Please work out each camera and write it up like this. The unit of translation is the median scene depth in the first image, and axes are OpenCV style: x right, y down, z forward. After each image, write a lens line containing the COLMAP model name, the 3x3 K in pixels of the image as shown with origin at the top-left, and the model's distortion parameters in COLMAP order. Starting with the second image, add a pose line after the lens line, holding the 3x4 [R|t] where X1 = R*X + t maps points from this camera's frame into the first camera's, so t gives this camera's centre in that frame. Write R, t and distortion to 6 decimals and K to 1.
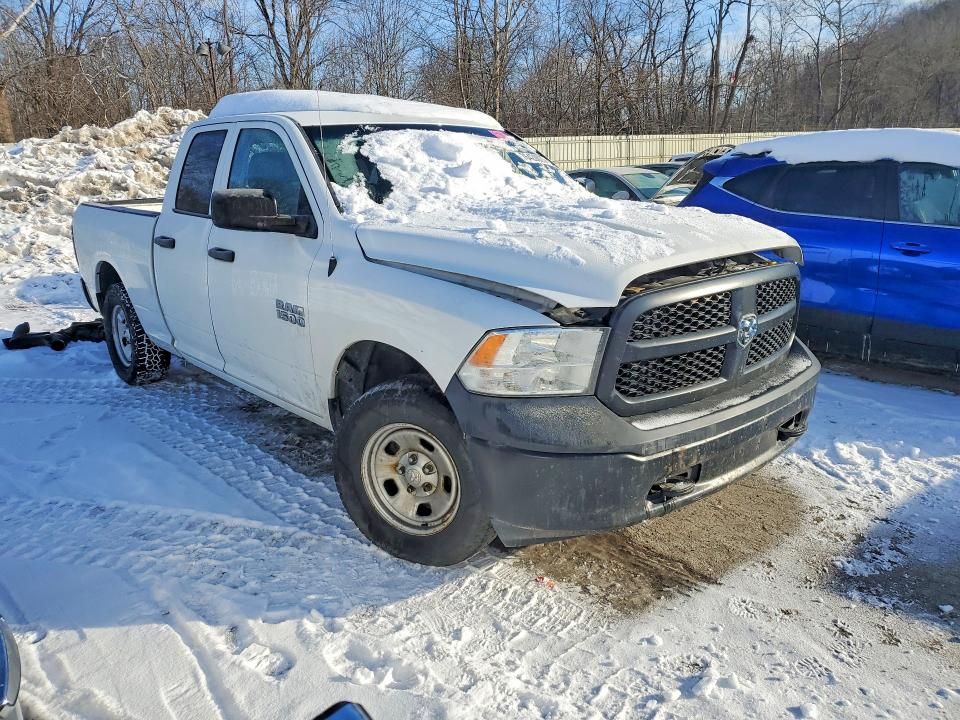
lens RADIAL K [[765.6, 0, 480.0], [0, 765.6, 360.0], [0, 0, 1]] dist [0.020329, 0.006202]
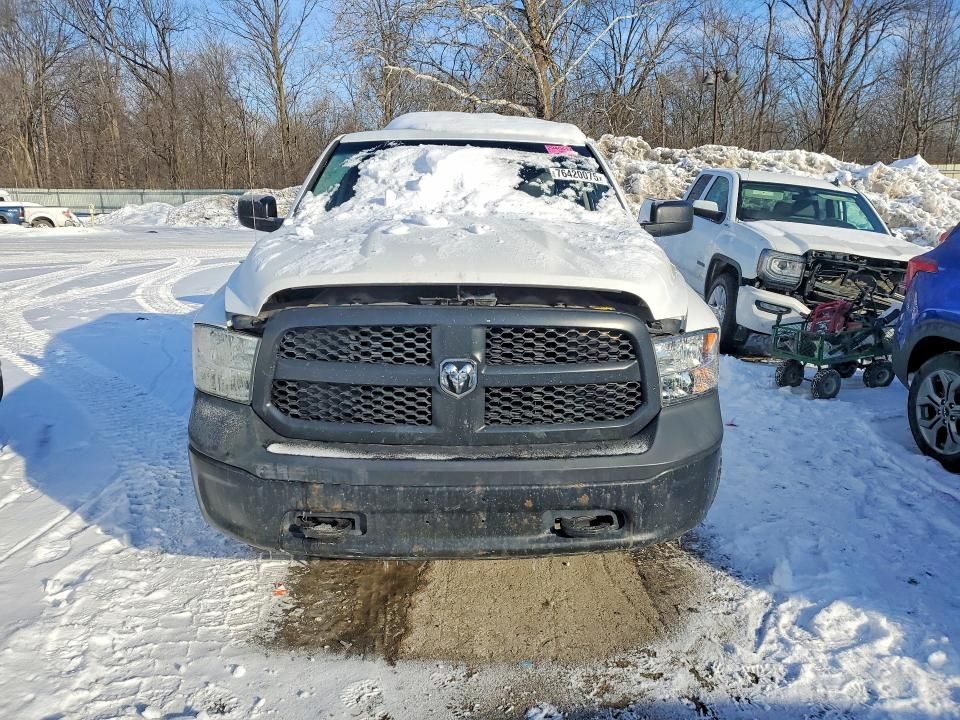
lens RADIAL K [[765.6, 0, 480.0], [0, 765.6, 360.0], [0, 0, 1]] dist [0.020329, 0.006202]
pose [[0.742745, 0.164940, -0.648942, 0.734526], [-0.187123, 0.981700, 0.035345, -0.073136], [0.642896, 0.095180, 0.760017, 0.319487]]
